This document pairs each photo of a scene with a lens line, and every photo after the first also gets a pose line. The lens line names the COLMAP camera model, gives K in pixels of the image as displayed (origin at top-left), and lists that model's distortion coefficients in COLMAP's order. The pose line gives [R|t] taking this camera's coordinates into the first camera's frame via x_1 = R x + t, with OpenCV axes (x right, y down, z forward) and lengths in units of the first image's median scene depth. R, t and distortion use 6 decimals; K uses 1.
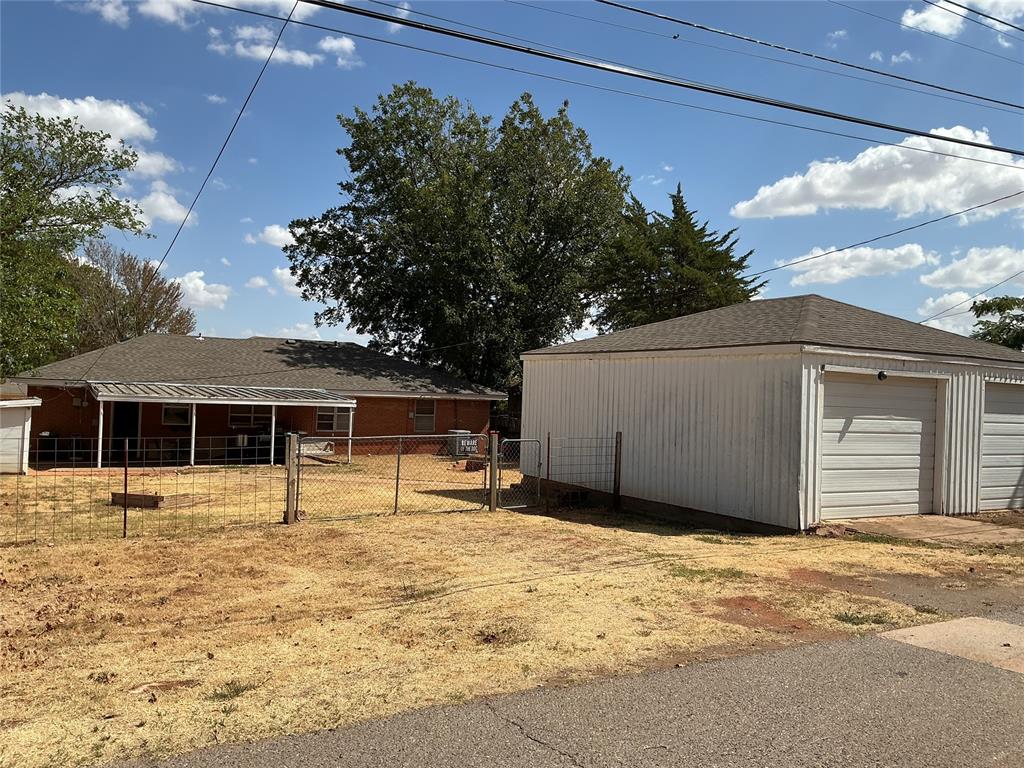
lens RADIAL K [[850.8, 0, 511.6], [0, 850.8, 385.0], [0, 0, 1]] dist [0.066608, -0.132486]
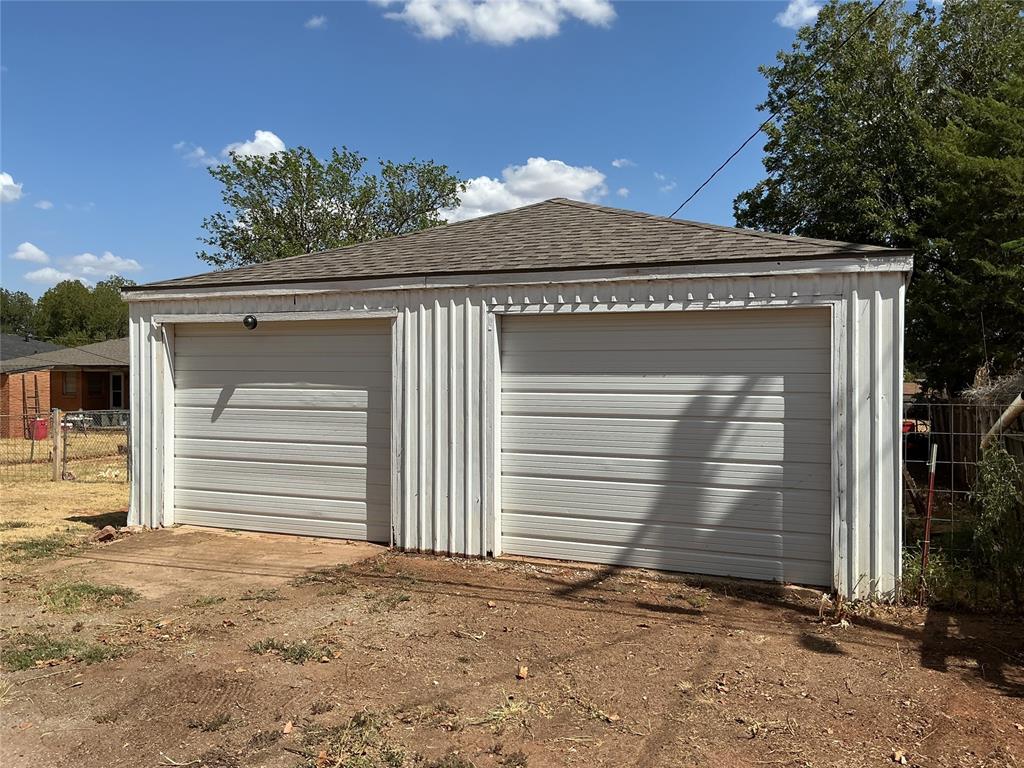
lens RADIAL K [[850.8, 0, 511.5], [0, 850.8, 383.1], [0, 0, 1]] dist [0.066608, -0.132486]
pose [[0.594664, -0.020638, -0.803710, 1.063598], [0.032699, 0.999464, -0.001470, 0.043059], [0.803309, -0.025407, 0.595020, 0.745451]]
